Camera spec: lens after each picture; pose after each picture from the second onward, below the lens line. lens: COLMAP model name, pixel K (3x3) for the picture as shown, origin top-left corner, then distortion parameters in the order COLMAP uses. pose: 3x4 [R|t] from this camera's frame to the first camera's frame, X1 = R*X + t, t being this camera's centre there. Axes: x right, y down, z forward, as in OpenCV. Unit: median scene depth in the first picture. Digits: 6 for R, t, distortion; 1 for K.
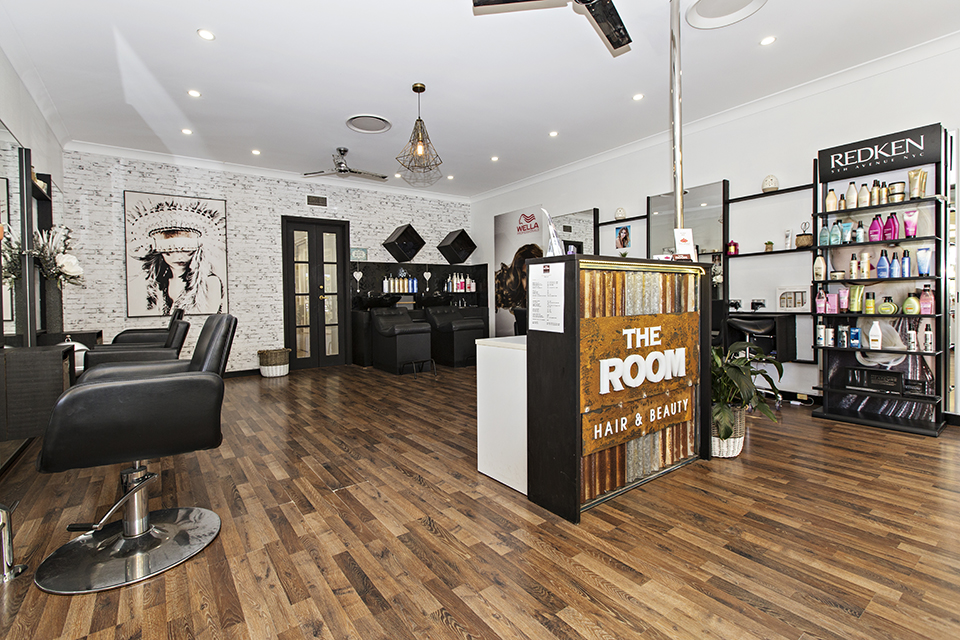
lens RADIAL K [[465.8, 0, 479.6], [0, 465.8, 311.1], [0, 0, 1]] dist [0.003488, 0.000119]
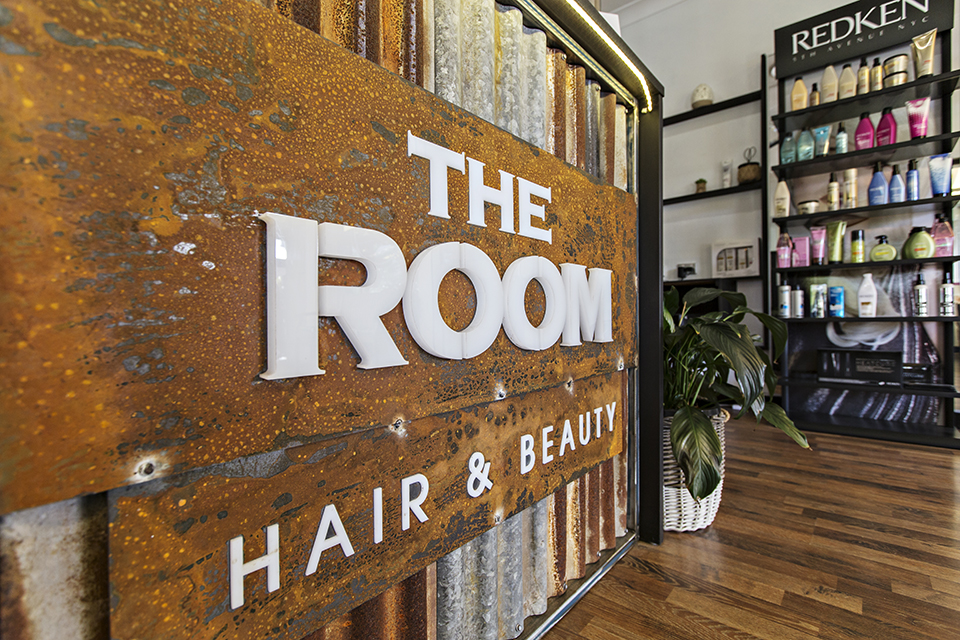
lens RADIAL K [[455.7, 0, 503.2], [0, 455.7, 322.8], [0, 0, 1]] dist [-0.003283, 0.000576]
pose [[0.969491, 0.004383, 0.245086, 0.192616], [0.001228, 0.999741, -0.022735, 0.097281], [-0.245122, 0.022343, 0.969235, 0.483716]]
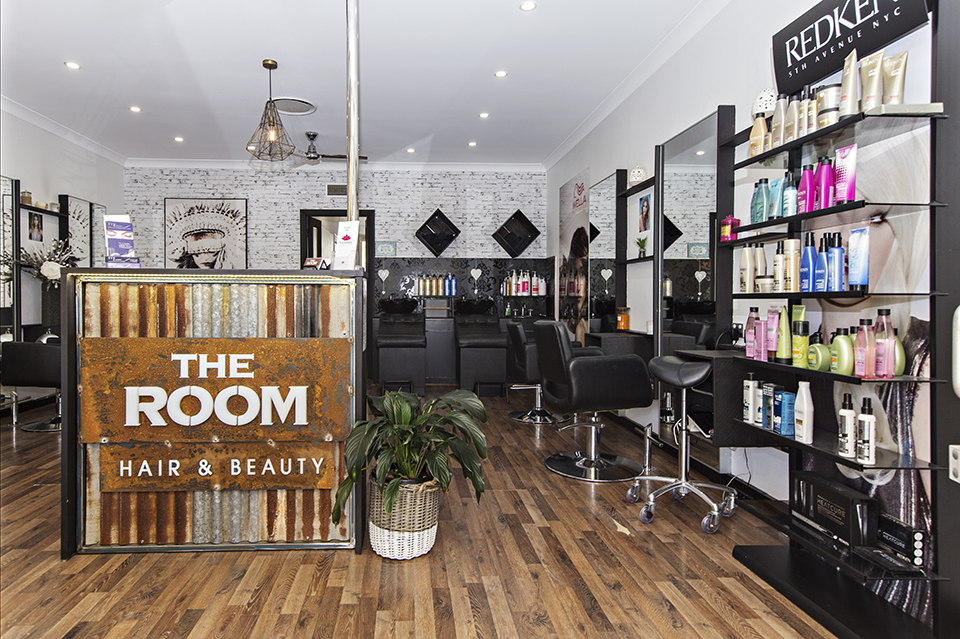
lens RADIAL K [[638.3, 0, 433.9], [0, 638.3, 314.5], [0, 0, 1]] dist [0.032133, -0.000377]
pose [[0.805037, 0.036306, -0.592113, 0.881685], [-0.034906, 0.999295, 0.013814, -0.040830], [0.592197, 0.009547, 0.805737, 0.229281]]
